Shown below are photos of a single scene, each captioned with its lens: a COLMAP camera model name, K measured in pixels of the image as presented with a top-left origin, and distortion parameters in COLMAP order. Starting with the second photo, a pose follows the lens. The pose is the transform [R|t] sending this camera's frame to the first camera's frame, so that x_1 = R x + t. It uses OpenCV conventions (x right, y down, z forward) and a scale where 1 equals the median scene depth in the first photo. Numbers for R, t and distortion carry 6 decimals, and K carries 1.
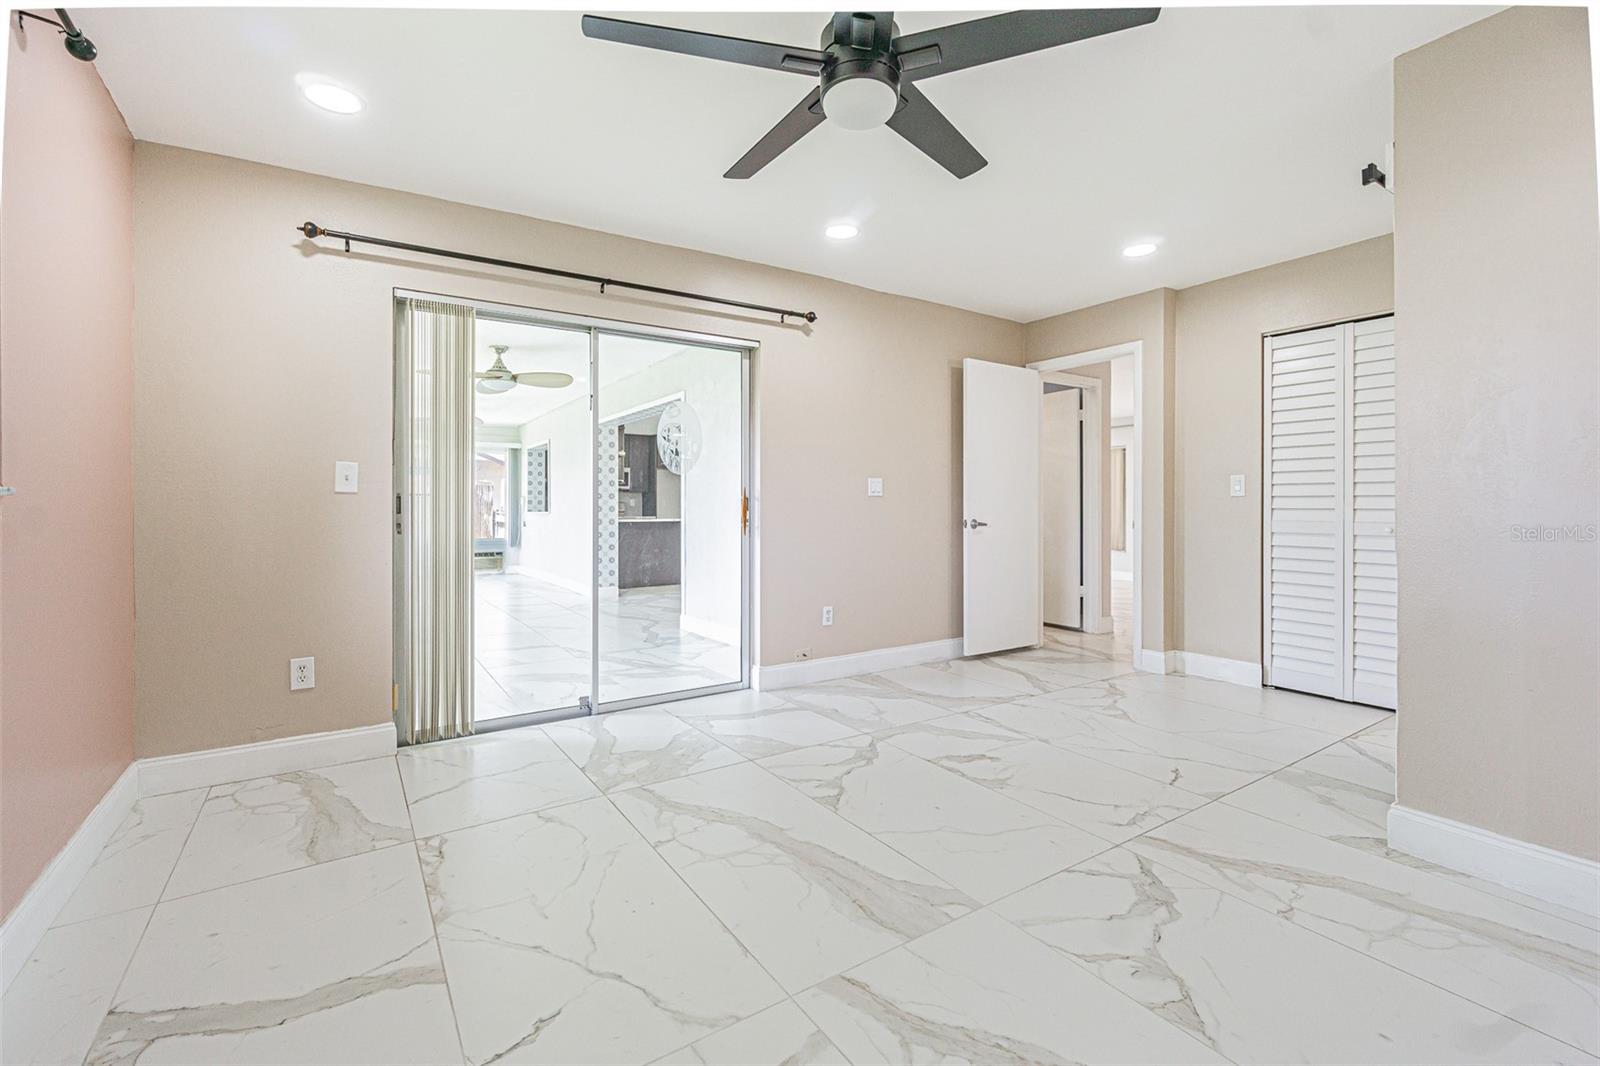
lens RADIAL K [[686.2, 0, 774.0], [0, 686.2, 508.3], [0, 0, 1]] dist [-0.019855, 0.006476]
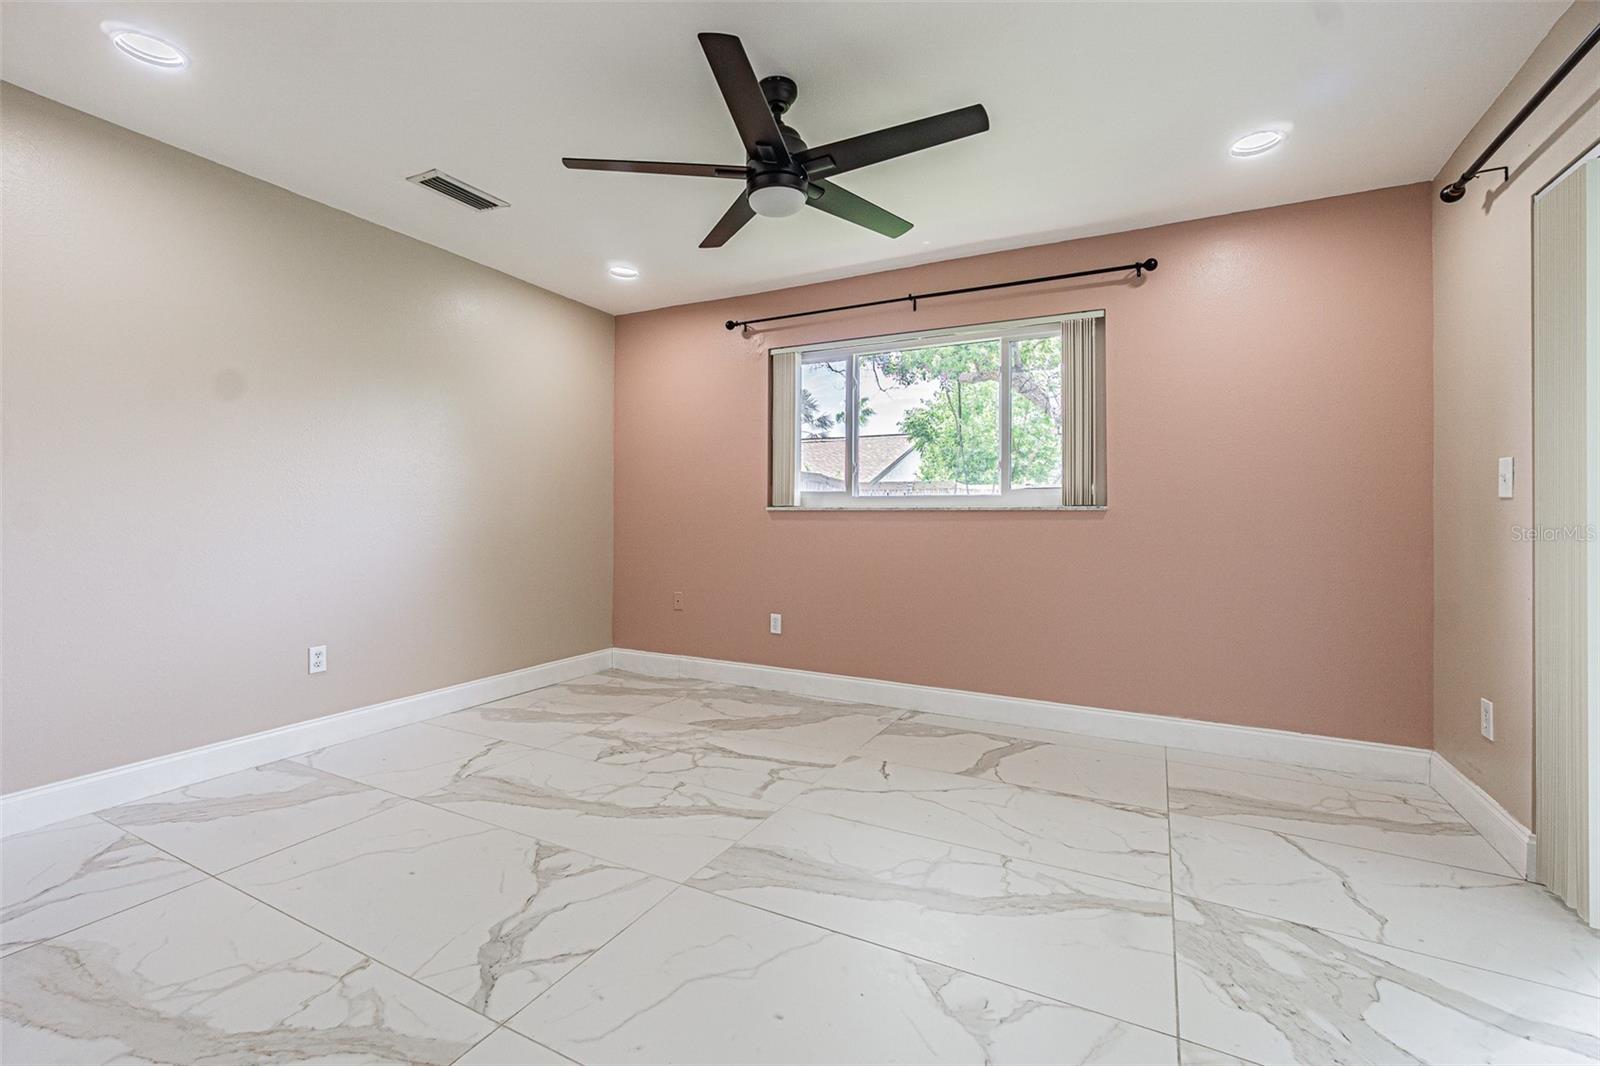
lens RADIAL K [[686.2, 0, 792.3], [0, 686.2, 519.2], [0, 0, 1]] dist [-0.019855, 0.006476]
pose [[-0.865579, -0.002498, -0.500766, 0.629167], [-0.006515, 0.999959, 0.006274, 0.001184], [0.500730, 0.008693, -0.865560, 1.811784]]
